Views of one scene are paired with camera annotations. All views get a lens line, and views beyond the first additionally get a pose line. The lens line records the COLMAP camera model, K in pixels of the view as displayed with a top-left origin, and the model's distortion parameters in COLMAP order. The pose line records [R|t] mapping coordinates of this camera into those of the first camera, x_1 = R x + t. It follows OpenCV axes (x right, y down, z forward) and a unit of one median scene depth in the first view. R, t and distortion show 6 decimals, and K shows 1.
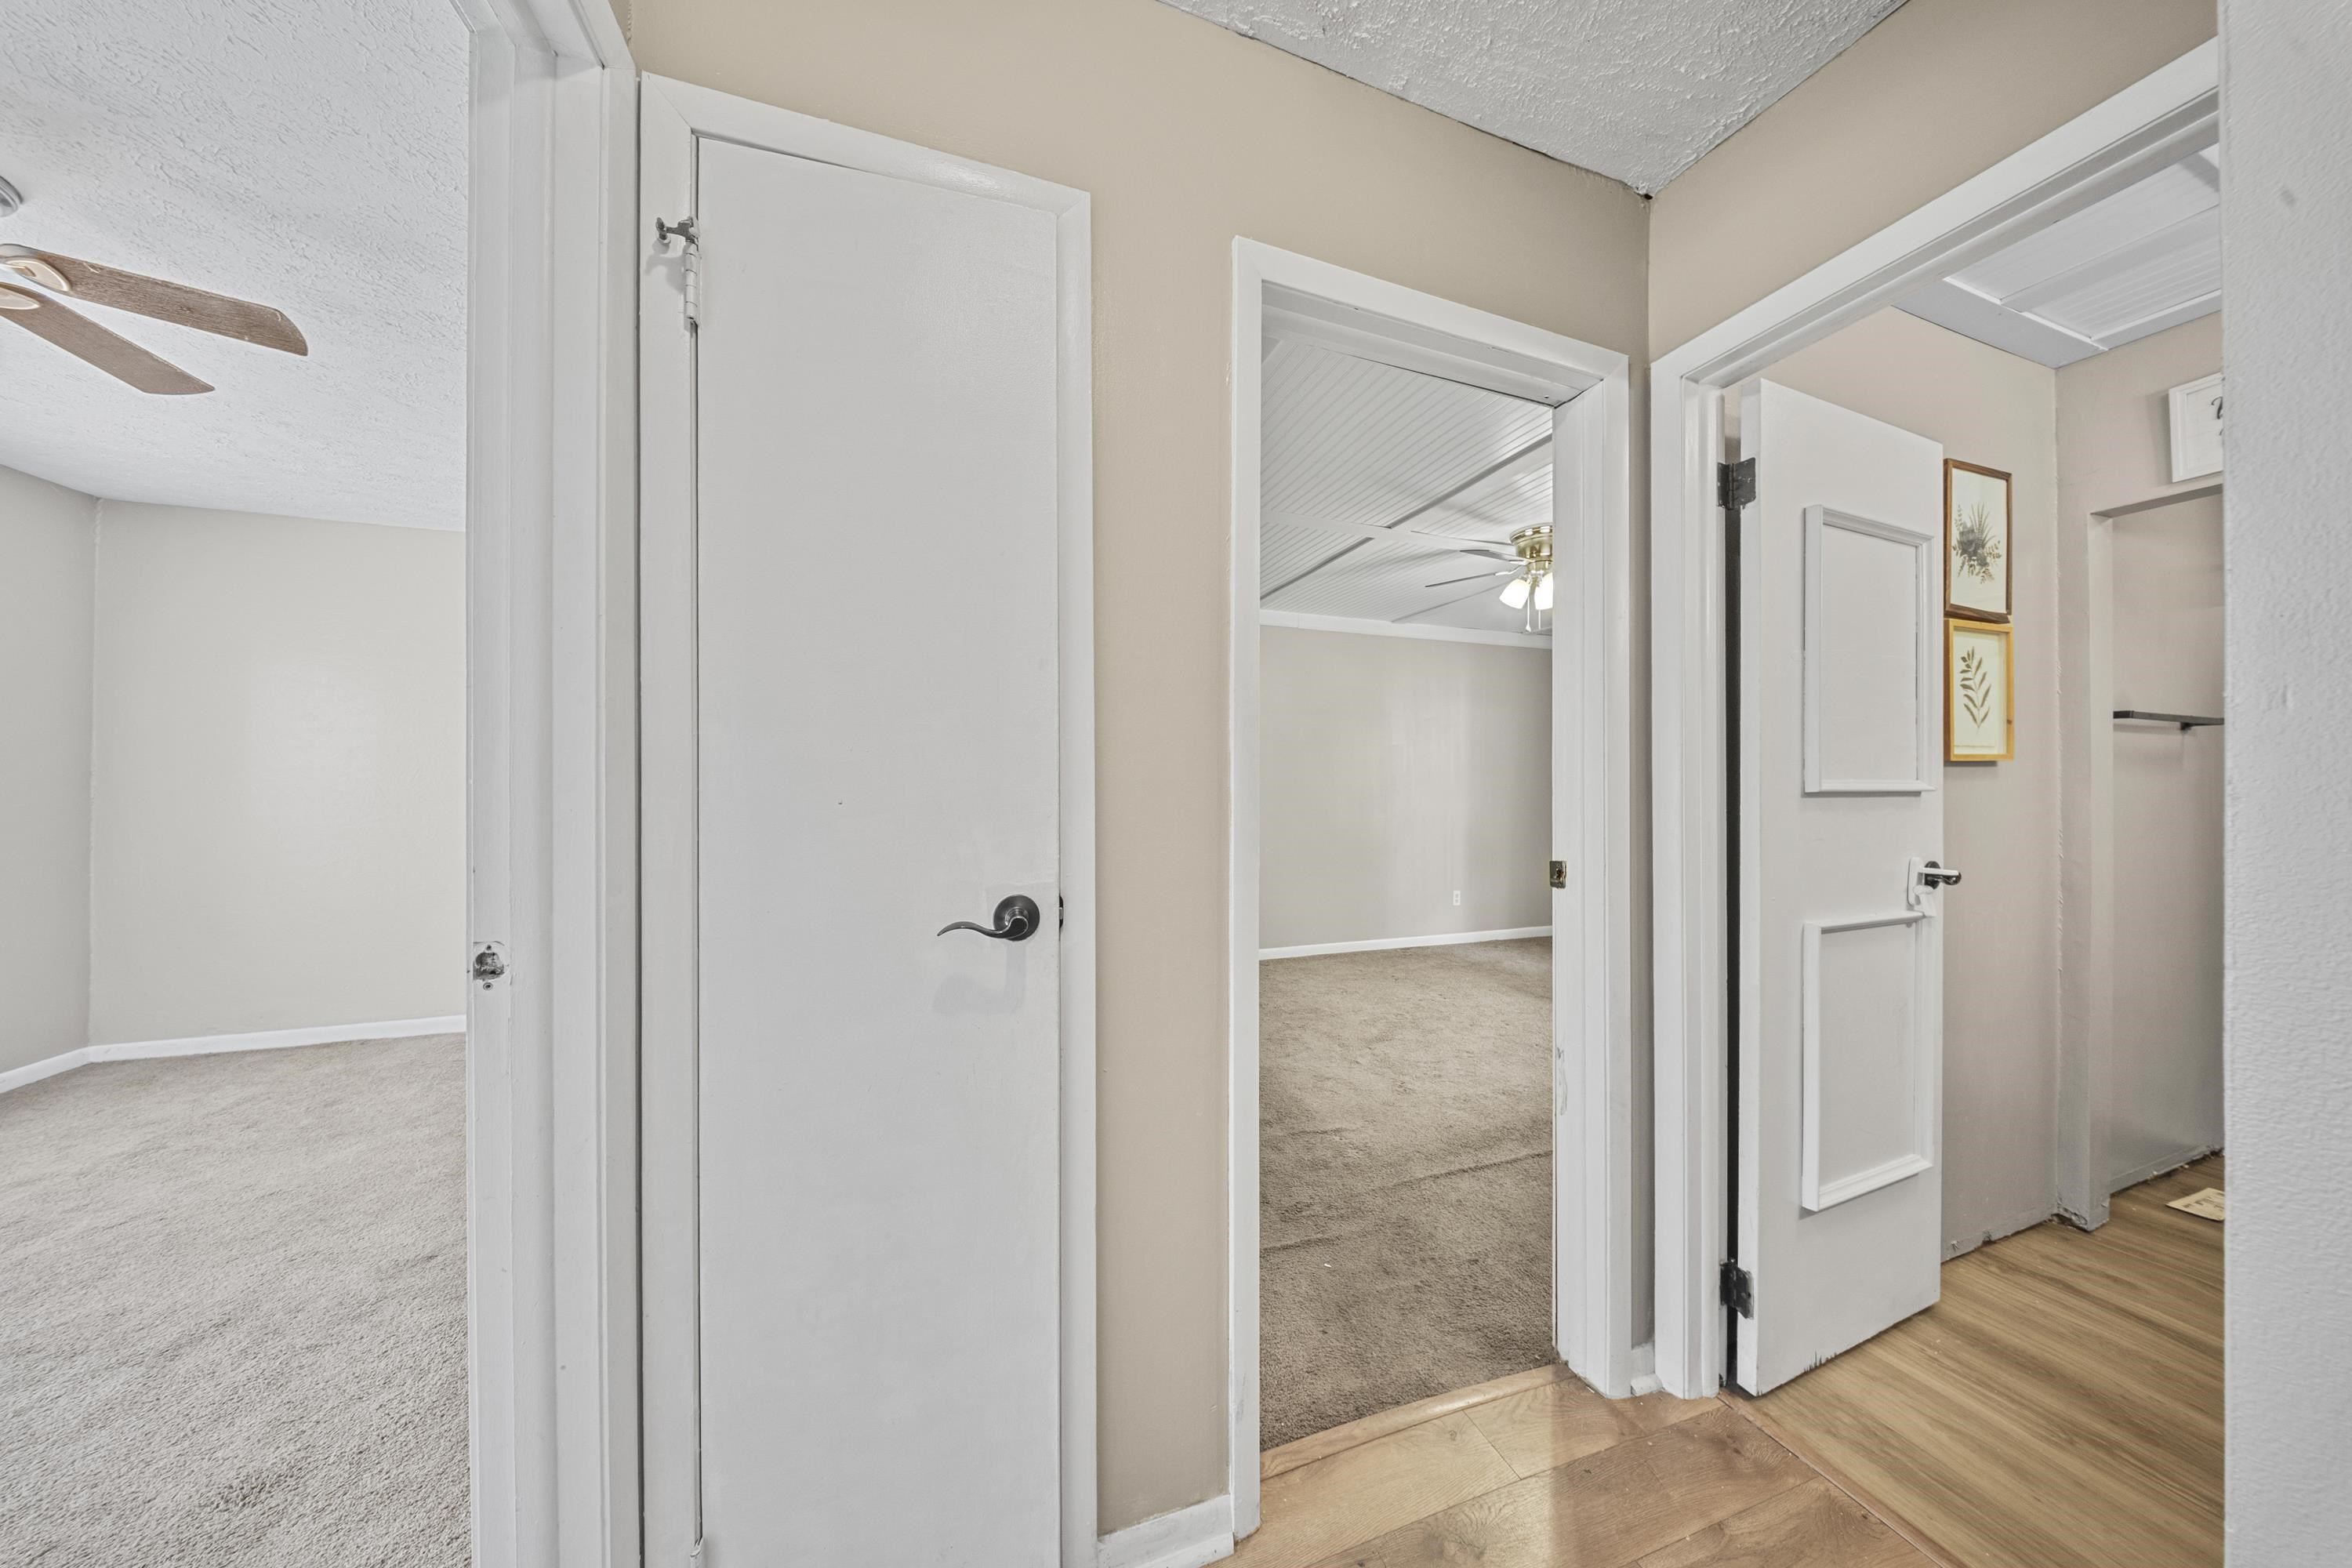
lens RADIAL K [[696.1, 0, 1170.4], [0, 696.1, 795.2], [0, 0, 1]] dist [-0.004417, 0.000000]
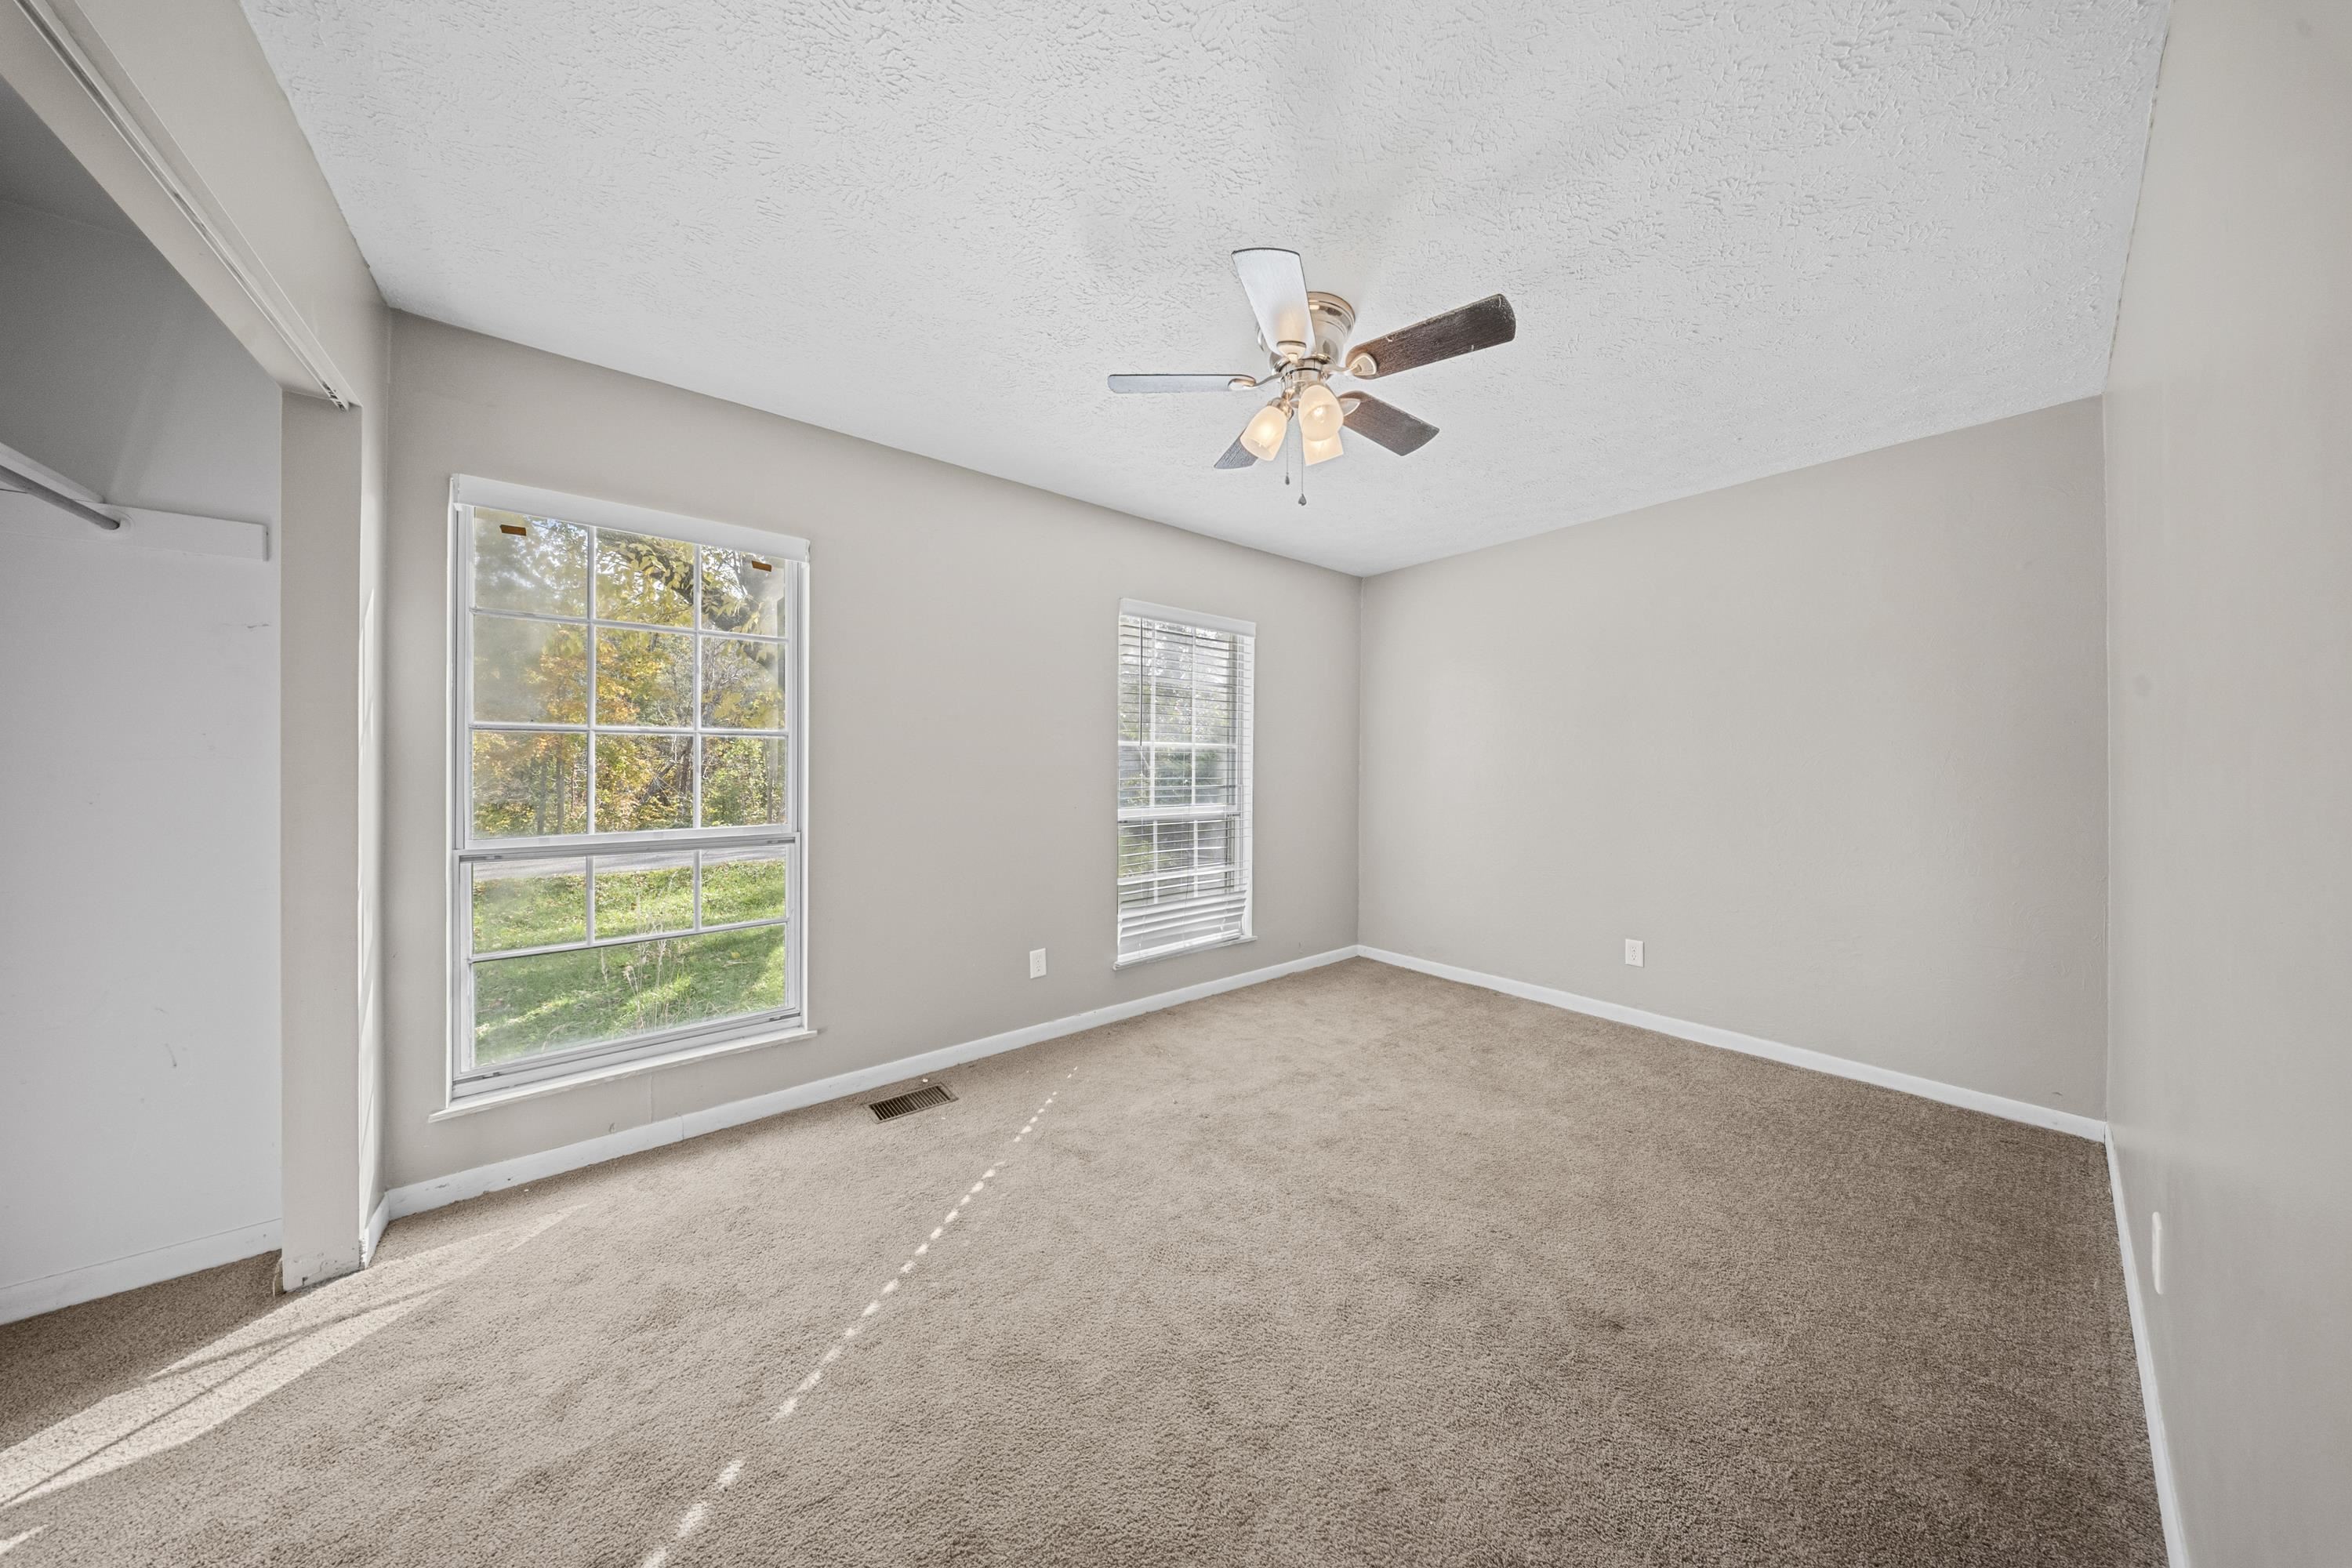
lens RADIAL K [[696.1, 0, 1170.4], [0, 696.1, 795.2], [0, 0, 1]] dist [-0.004417, 0.000000]
pose [[0.320978, 0.024632, -0.946766, -0.226596], [0.003134, 0.999629, 0.027070, -0.006360], [0.947081, -0.011656, 0.320782, 0.104929]]
